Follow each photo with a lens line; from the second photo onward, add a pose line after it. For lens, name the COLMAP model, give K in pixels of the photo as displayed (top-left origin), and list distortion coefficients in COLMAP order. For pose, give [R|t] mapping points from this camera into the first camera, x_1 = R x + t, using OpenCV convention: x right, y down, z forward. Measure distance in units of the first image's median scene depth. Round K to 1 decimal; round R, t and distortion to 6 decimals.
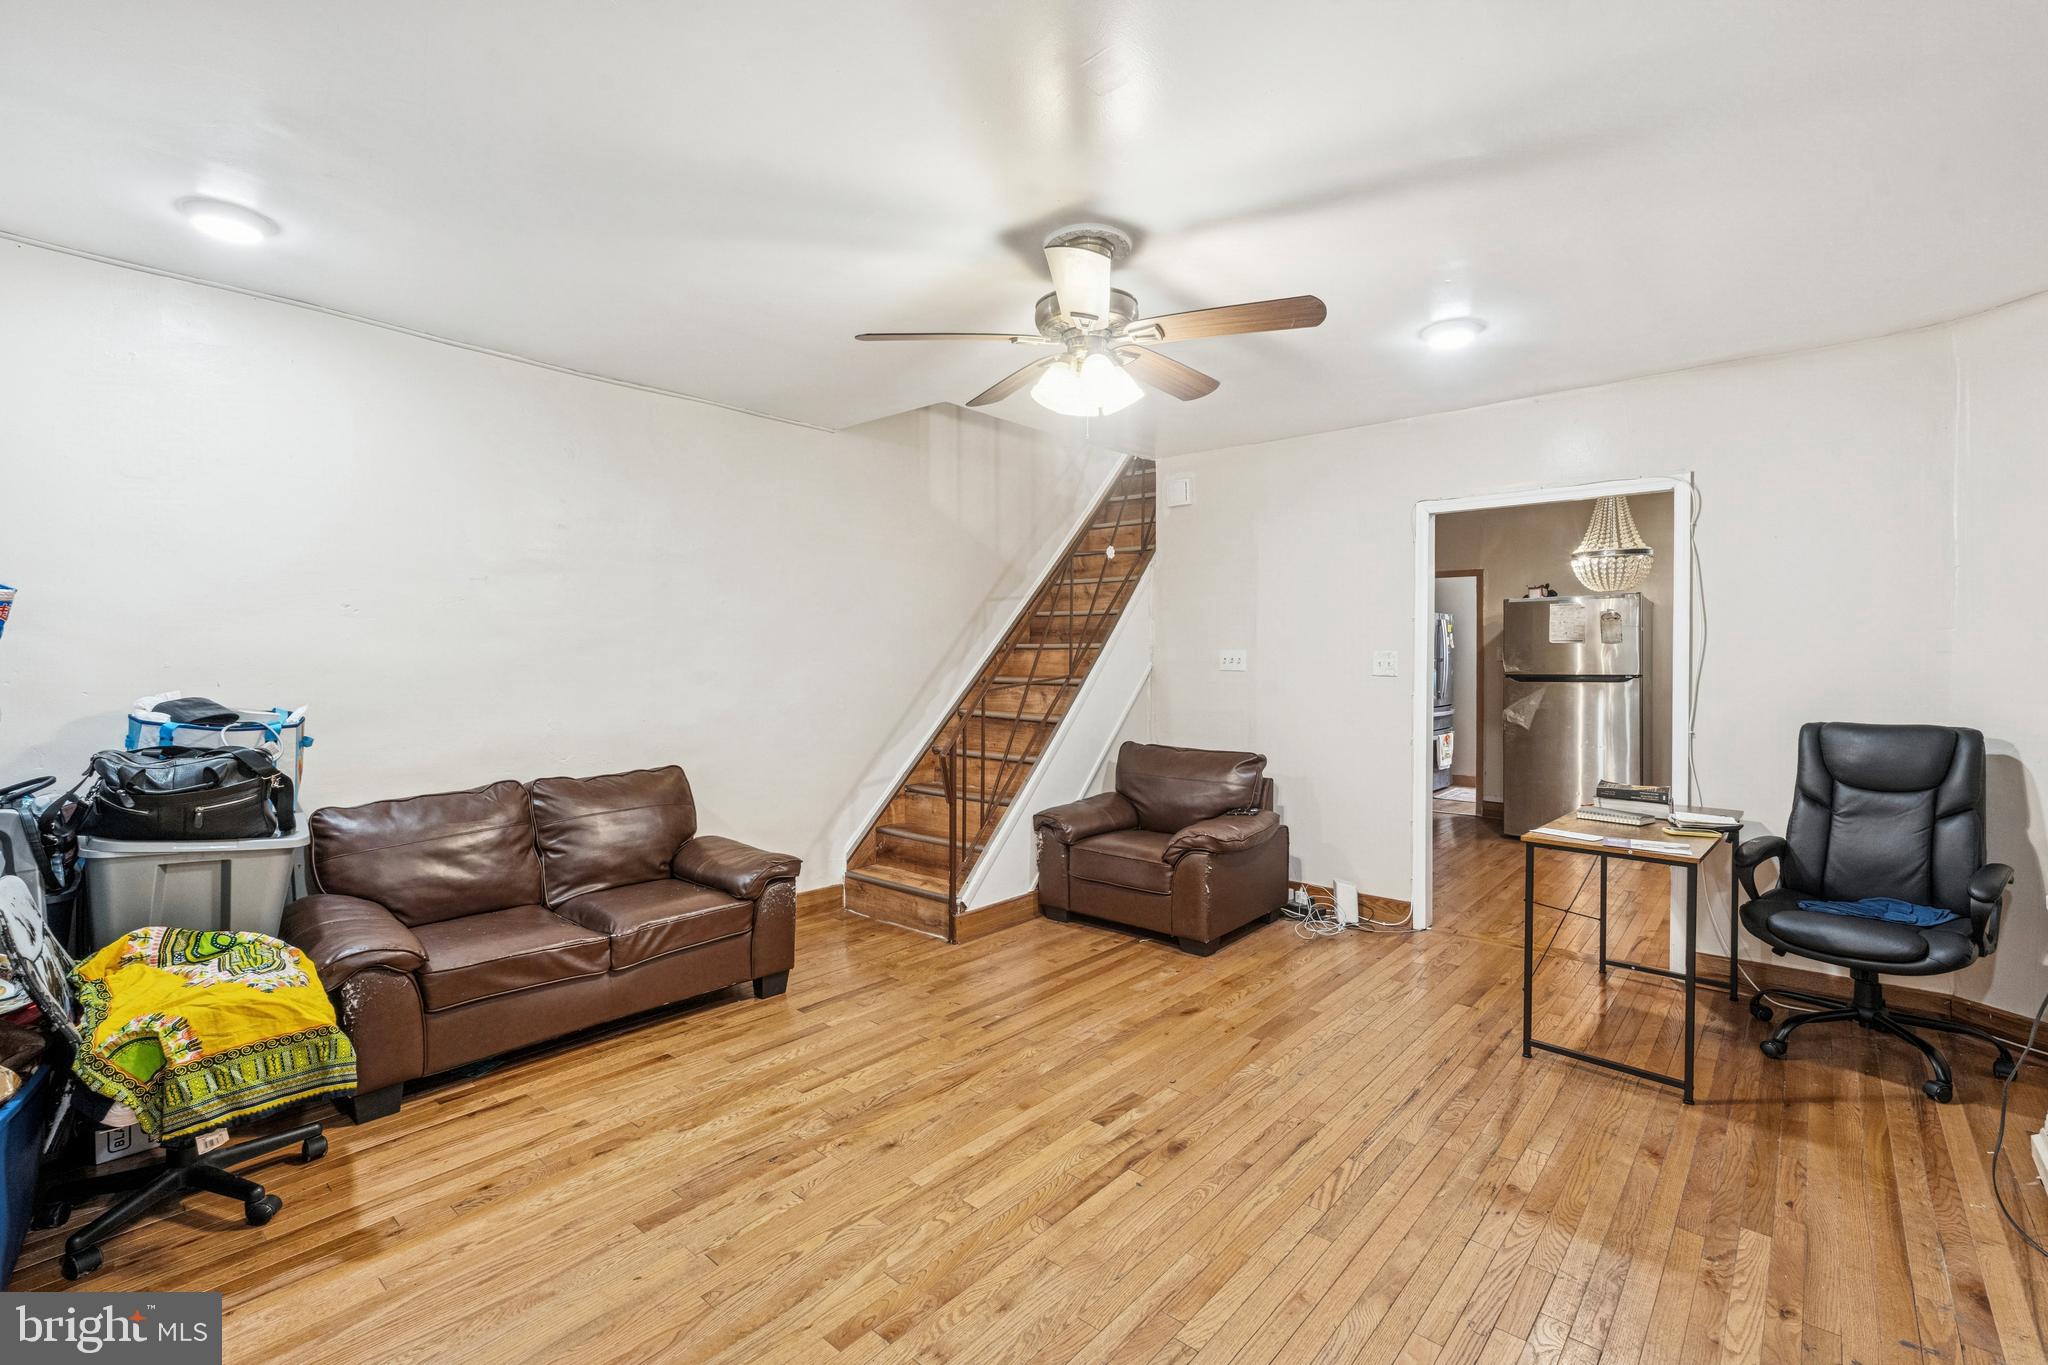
lens RADIAL K [[903.1, 0, 1043.9], [0, 903.1, 664.0], [0, 0, 1]] dist [-0.000955, 0.000775]
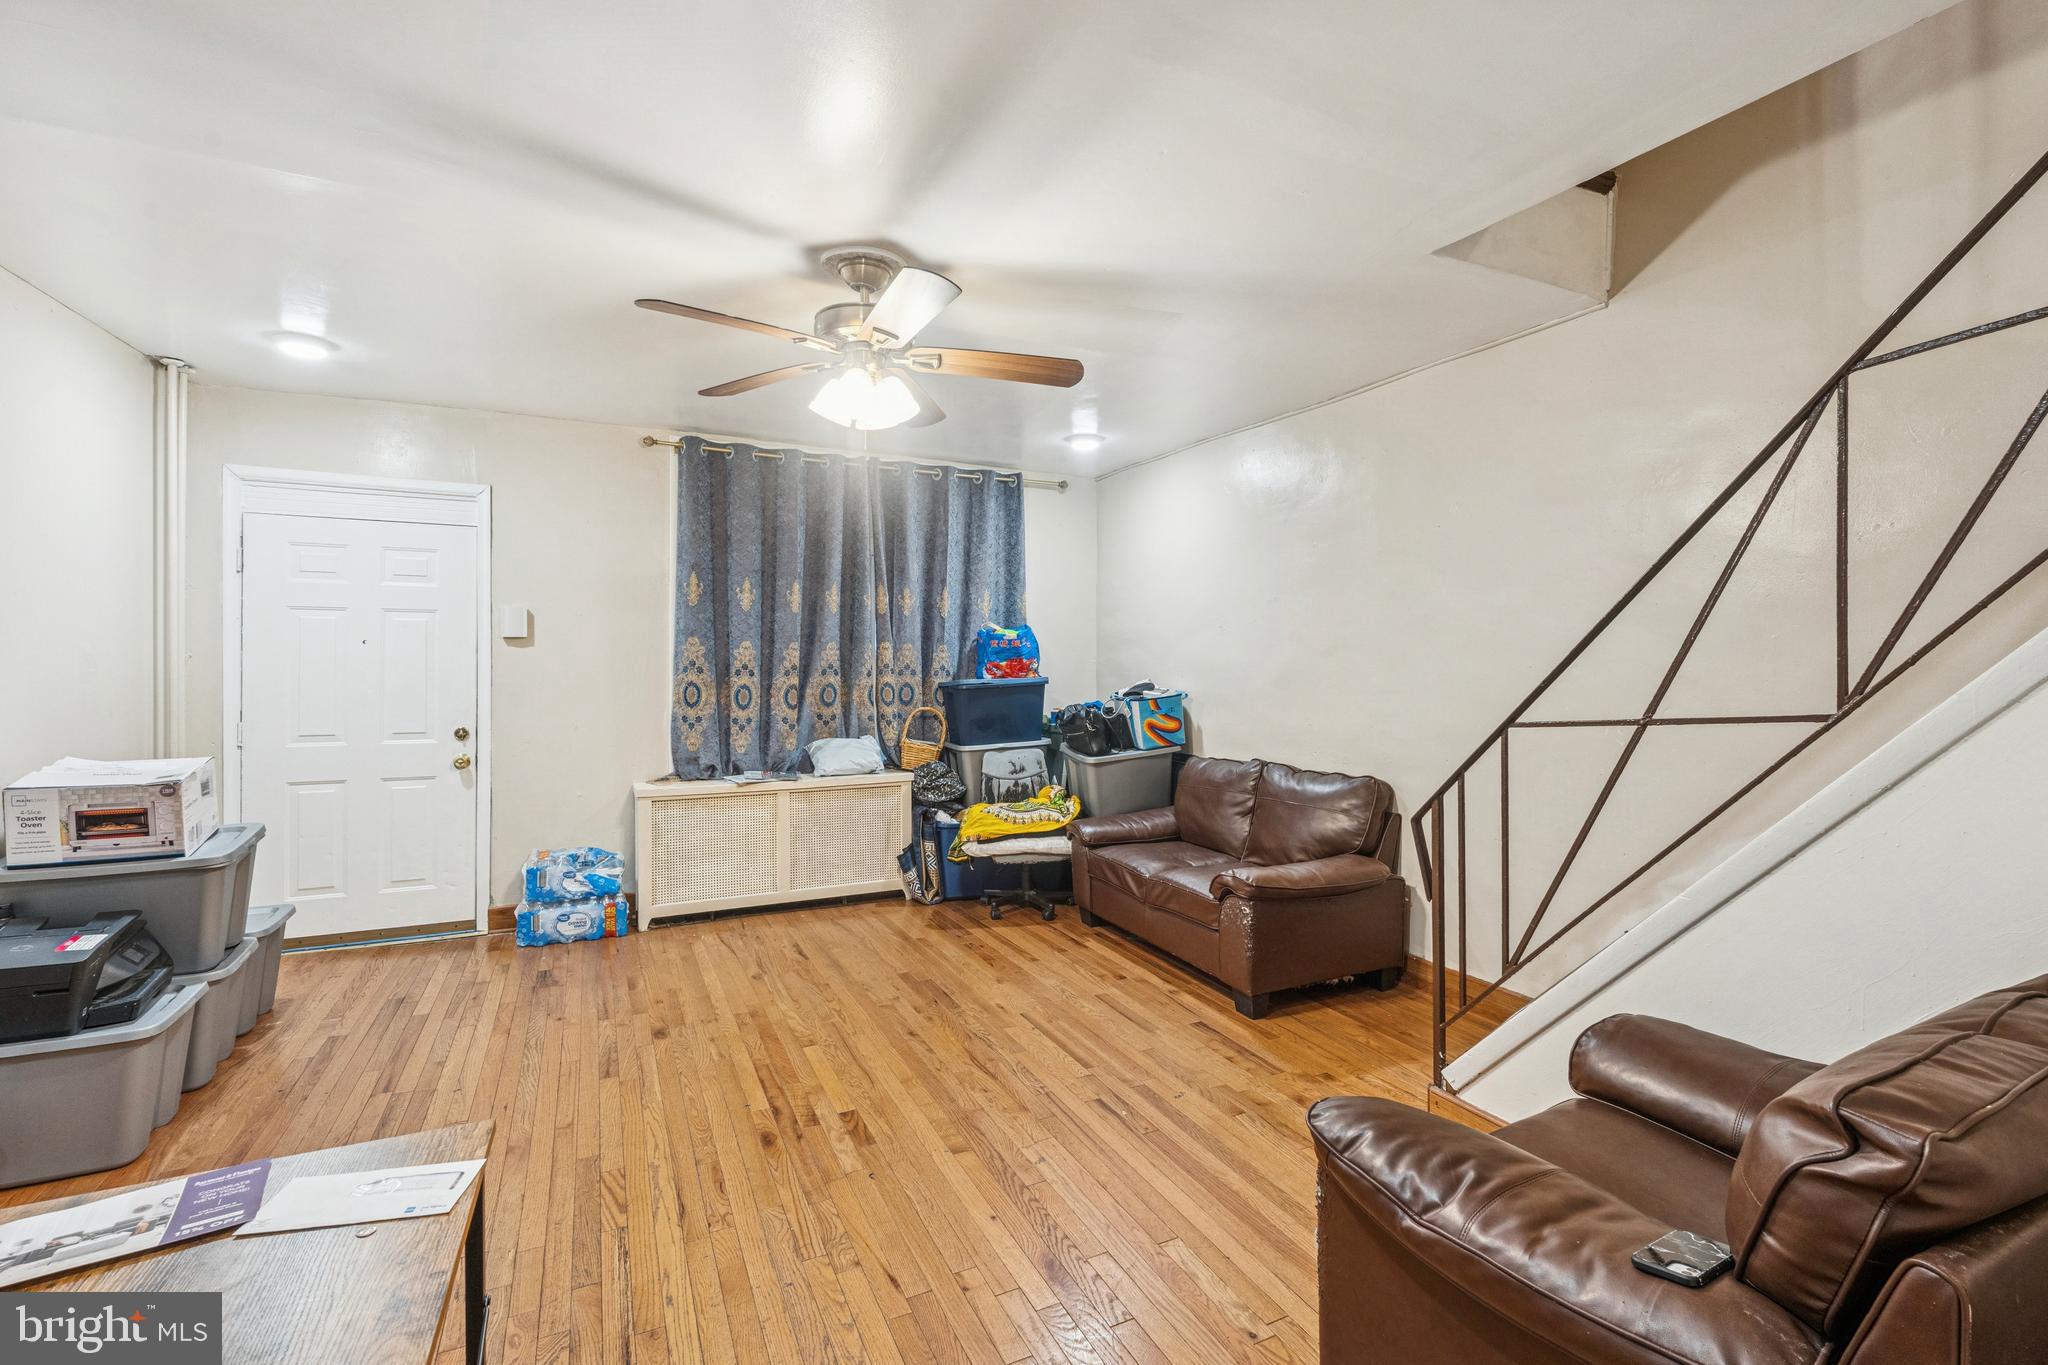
lens RADIAL K [[903.1, 0, 1009.1], [0, 903.1, 657.9], [0, 0, 1]] dist [-0.000955, 0.000775]
pose [[-0.409019, -0.001239, -0.912525, 0.698640], [-0.007768, 0.999968, 0.002124, -0.011728], [0.912493, 0.007958, -0.409016, 1.195714]]
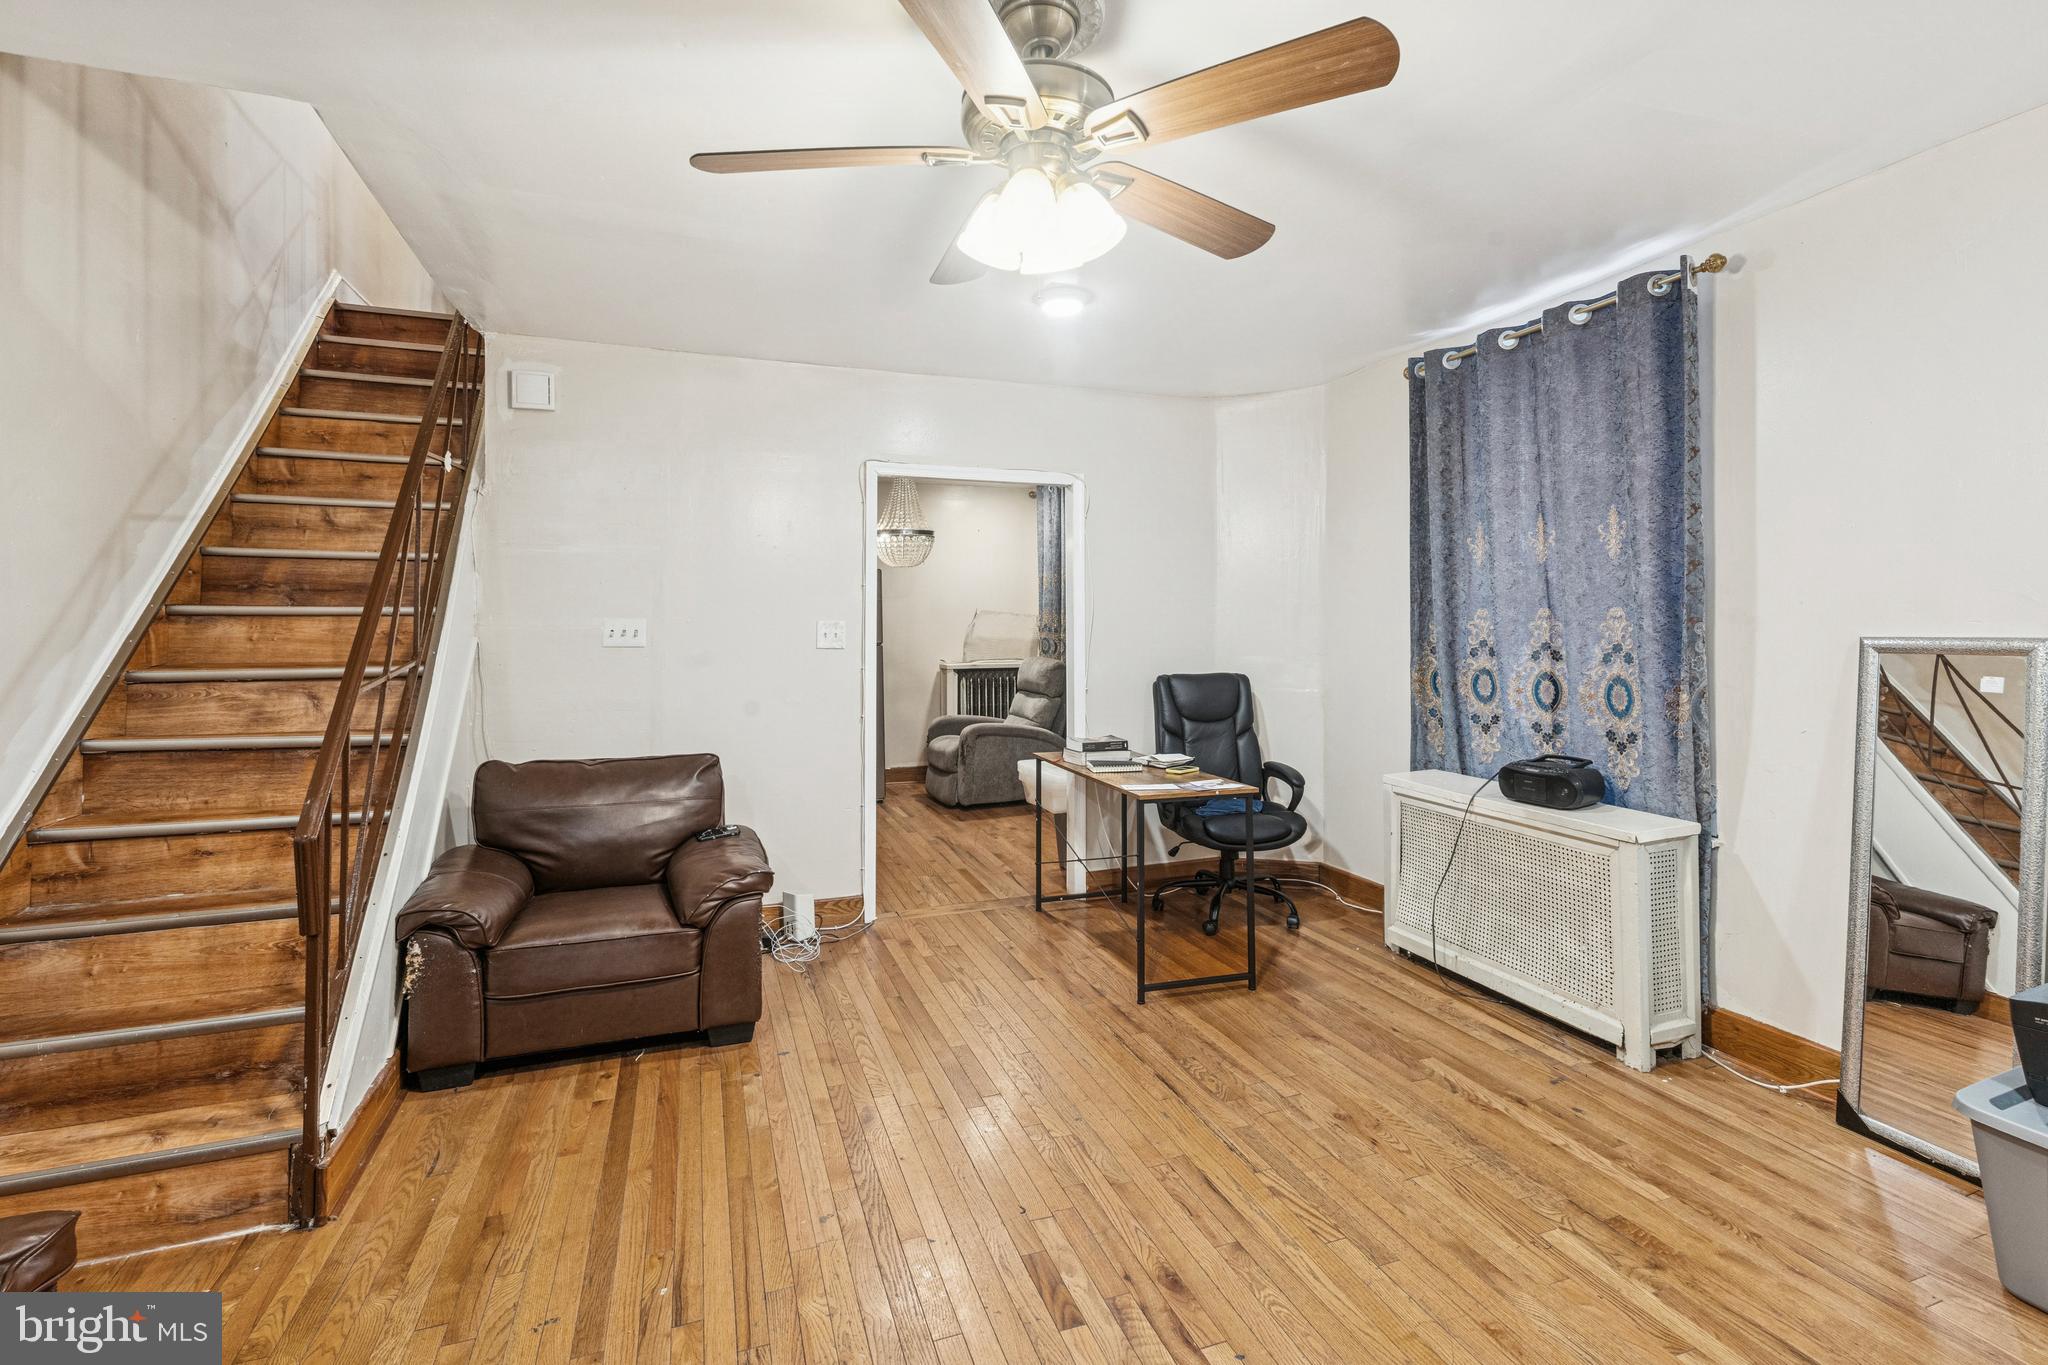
lens RADIAL K [[903.1, 0, 1019.4], [0, 903.1, 621.8], [0, 0, 1]] dist [-0.000955, 0.000775]
pose [[0.498196, 0.005250, 0.867049, -0.400779], [0.014473, 0.999792, -0.014370, 0.002906], [-0.866944, 0.019708, 0.498016, 0.523916]]
